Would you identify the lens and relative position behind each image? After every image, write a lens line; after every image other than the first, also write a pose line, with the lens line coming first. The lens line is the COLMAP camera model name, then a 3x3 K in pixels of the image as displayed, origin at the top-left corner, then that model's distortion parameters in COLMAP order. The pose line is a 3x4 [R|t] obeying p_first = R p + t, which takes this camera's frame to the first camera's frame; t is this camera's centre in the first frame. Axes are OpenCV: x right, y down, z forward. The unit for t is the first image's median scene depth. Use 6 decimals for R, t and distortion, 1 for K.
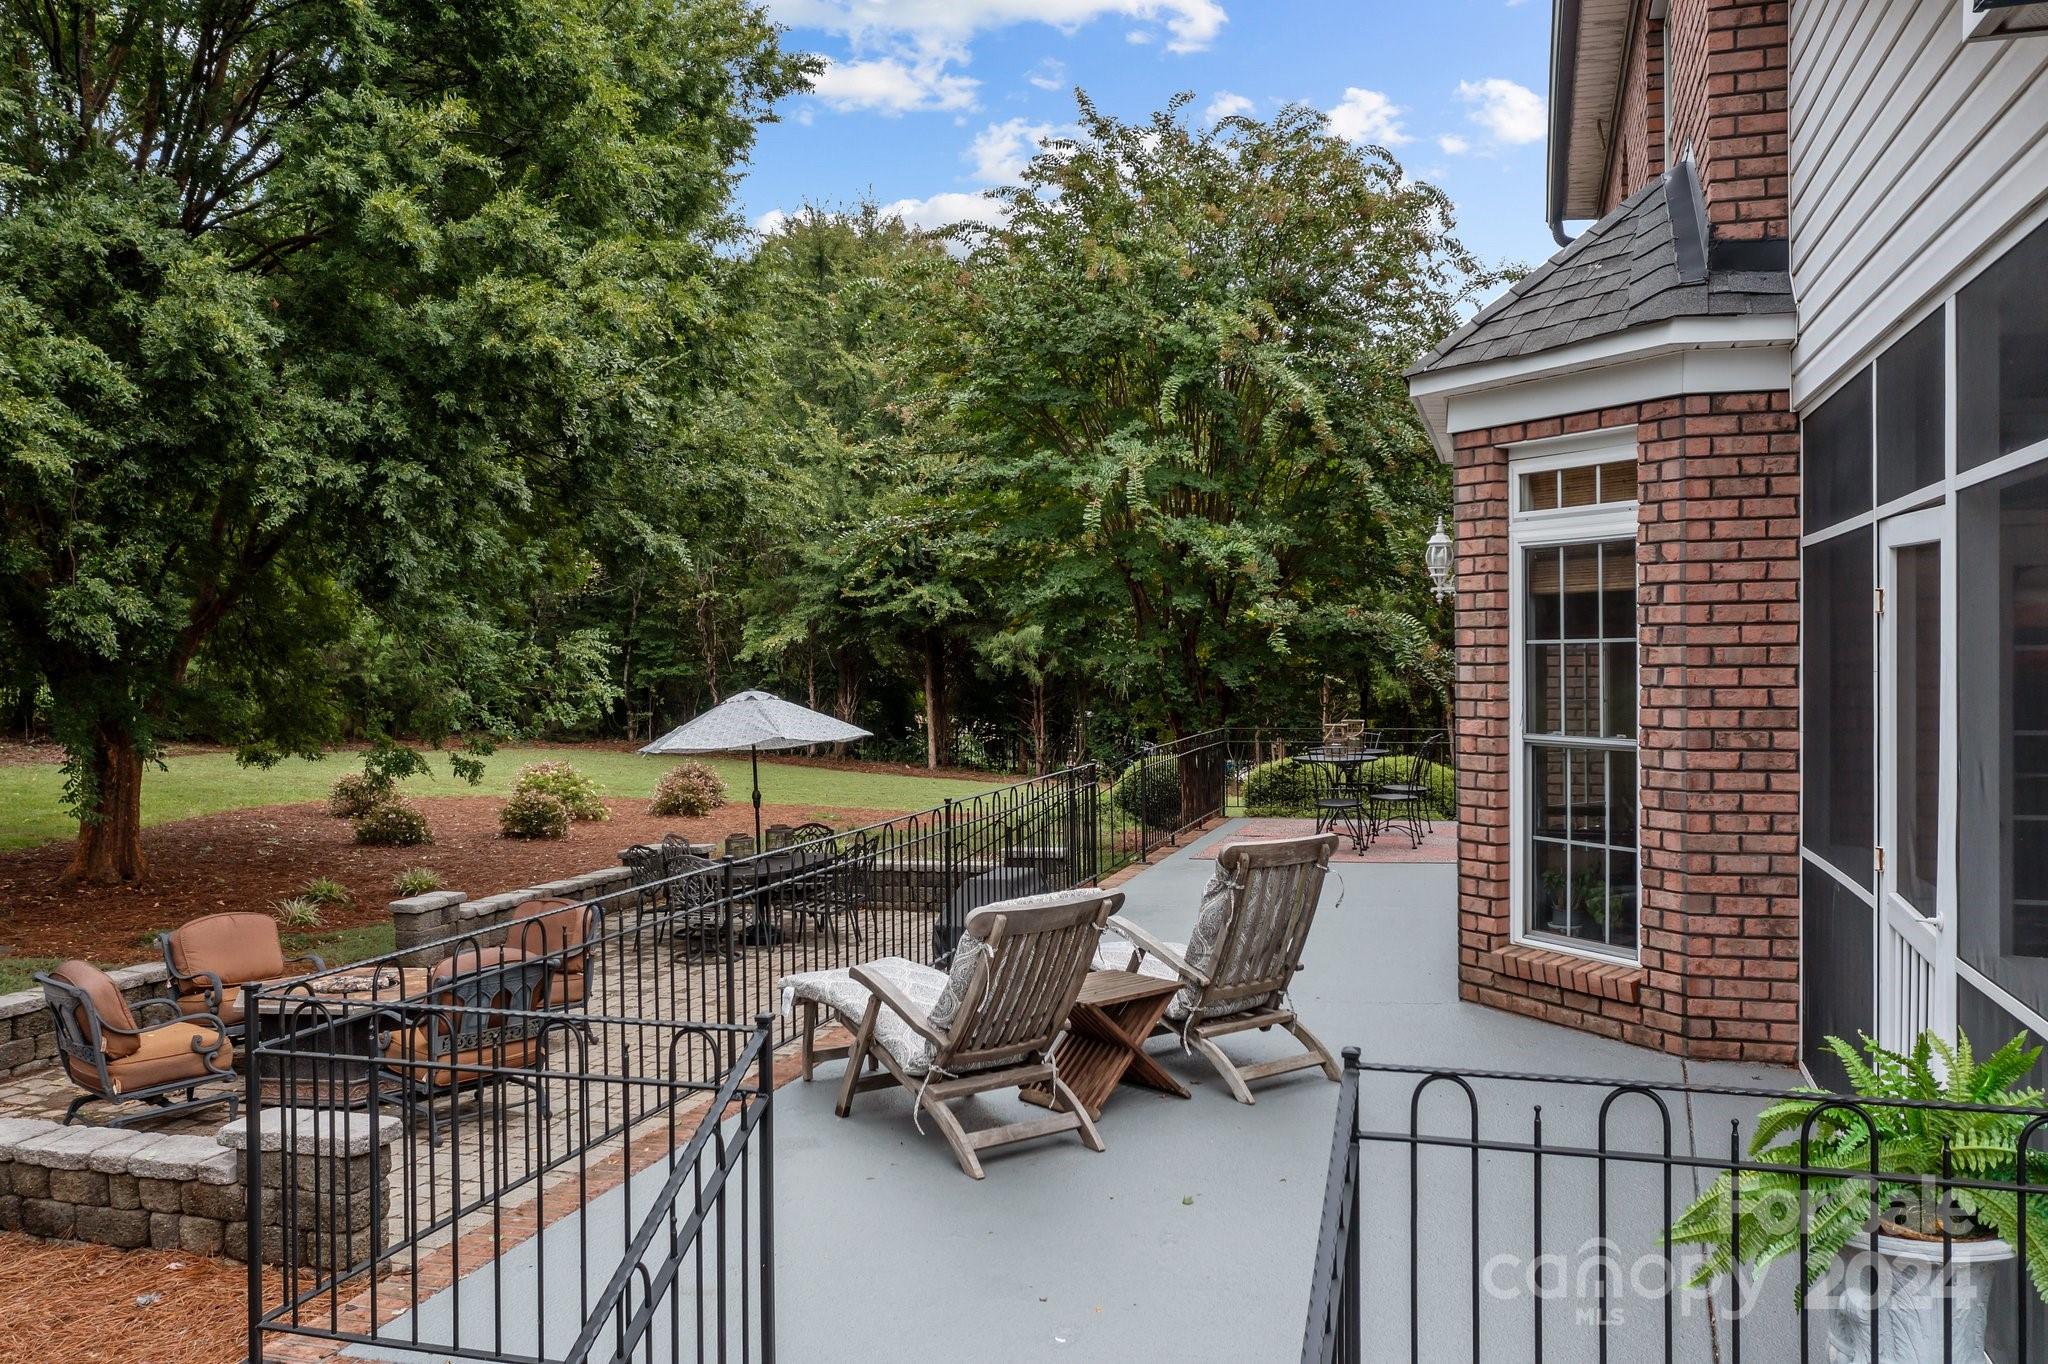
lens RADIAL K [[1631.2, 0, 1024.0], [0, 1631.2, 682.0], [0, 0, 1]] dist [0.006905, -0.003506]
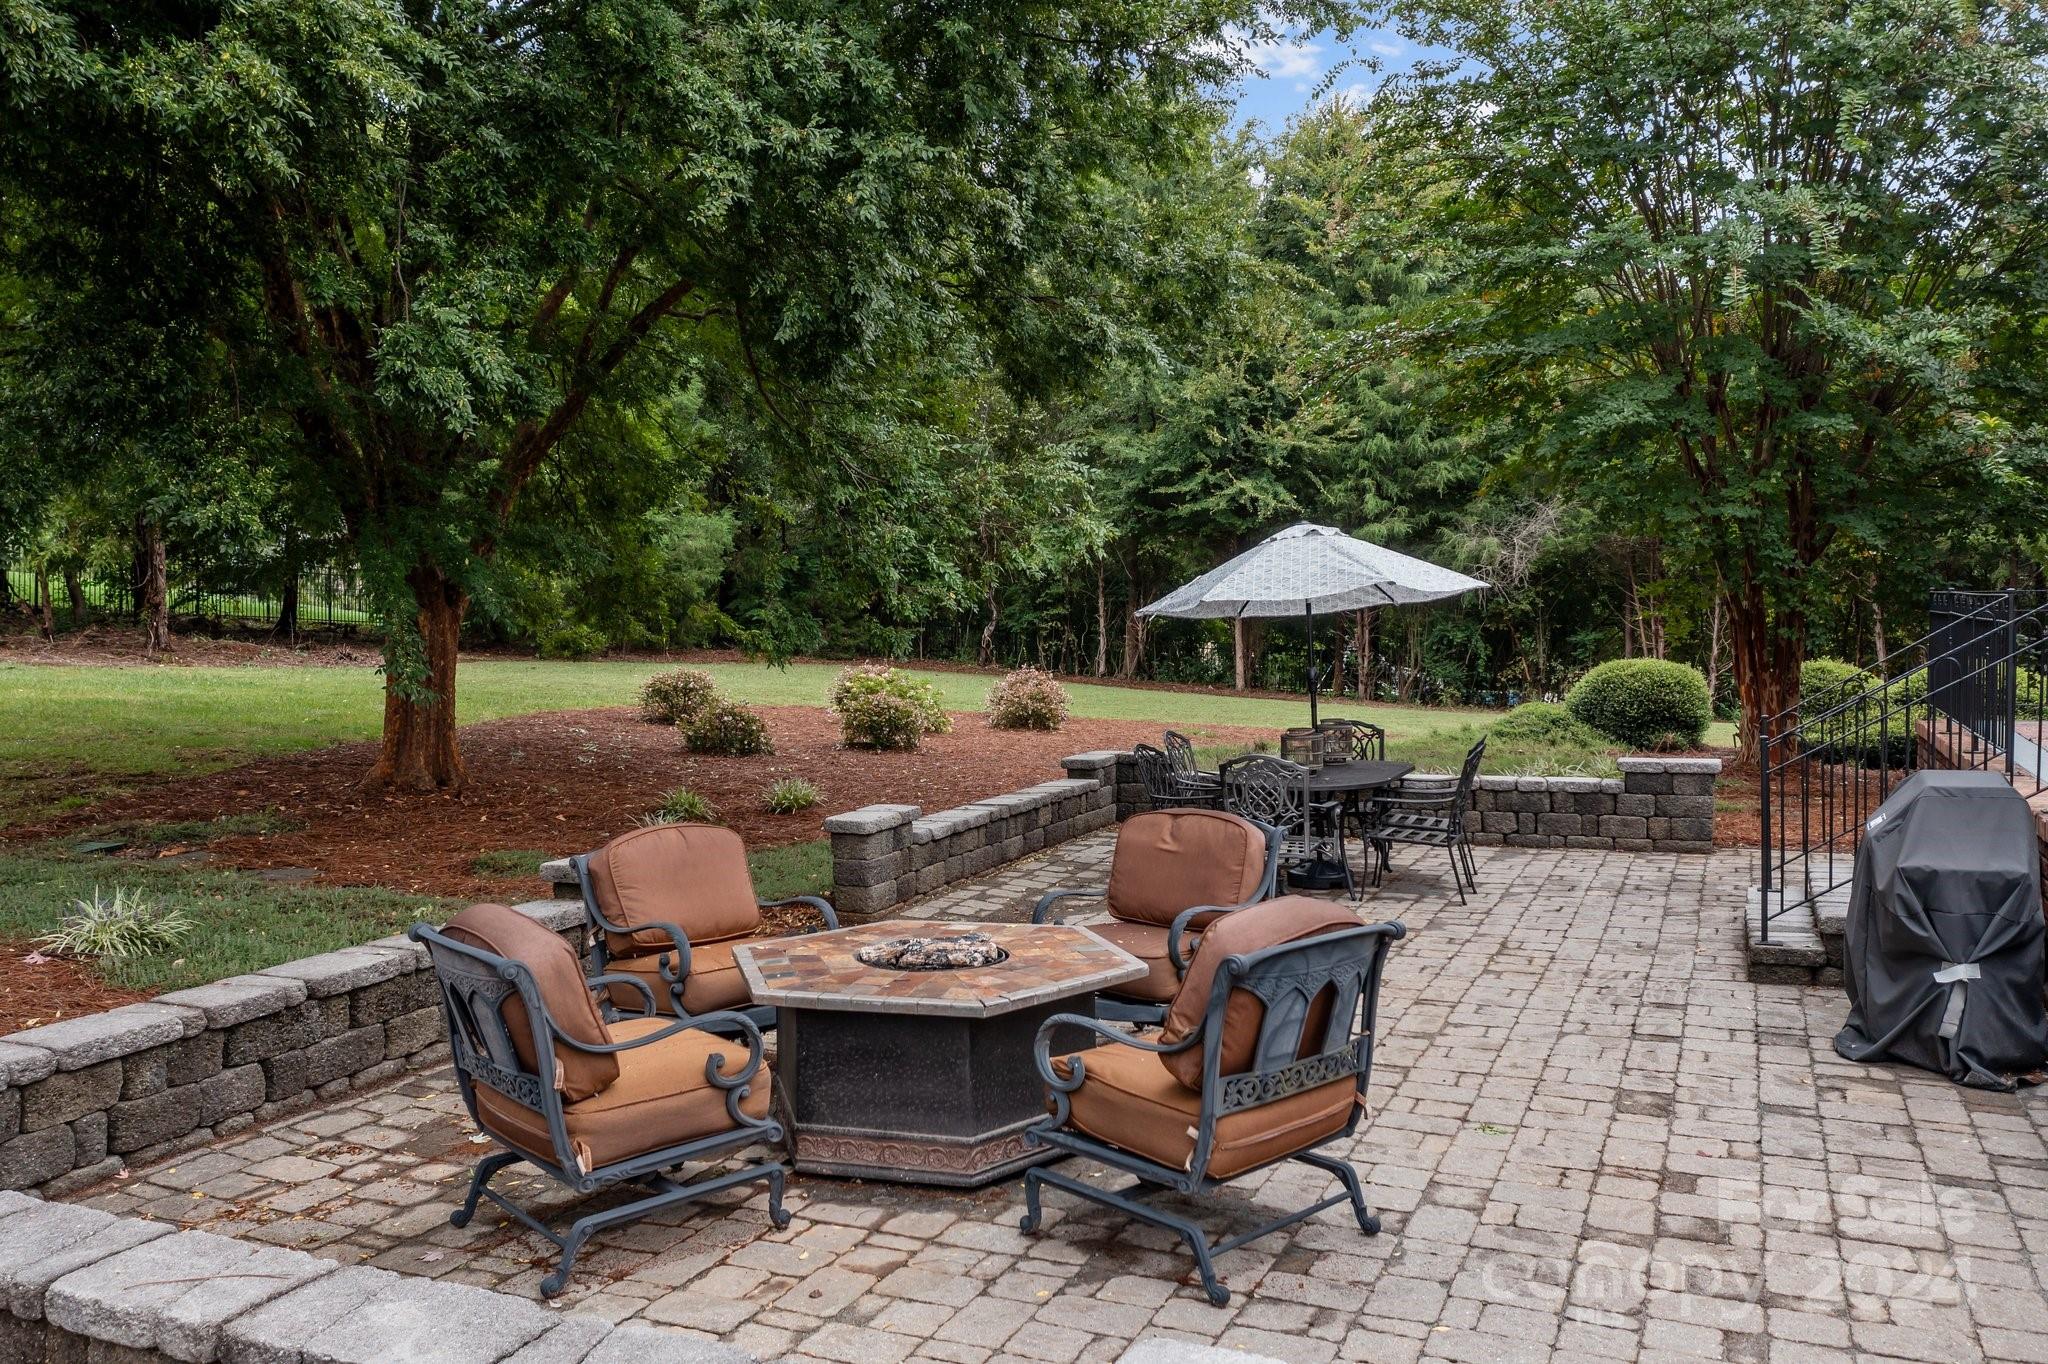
lens RADIAL K [[1631.2, 0, 1024.0], [0, 1631.2, 682.0], [0, 0, 1]] dist [0.006905, -0.003506]
pose [[0.993045, 0.006129, -0.117577, -0.250910], [-0.001739, 0.999299, 0.037410, 0.057367], [0.117724, -0.036945, 0.992359, 0.362847]]
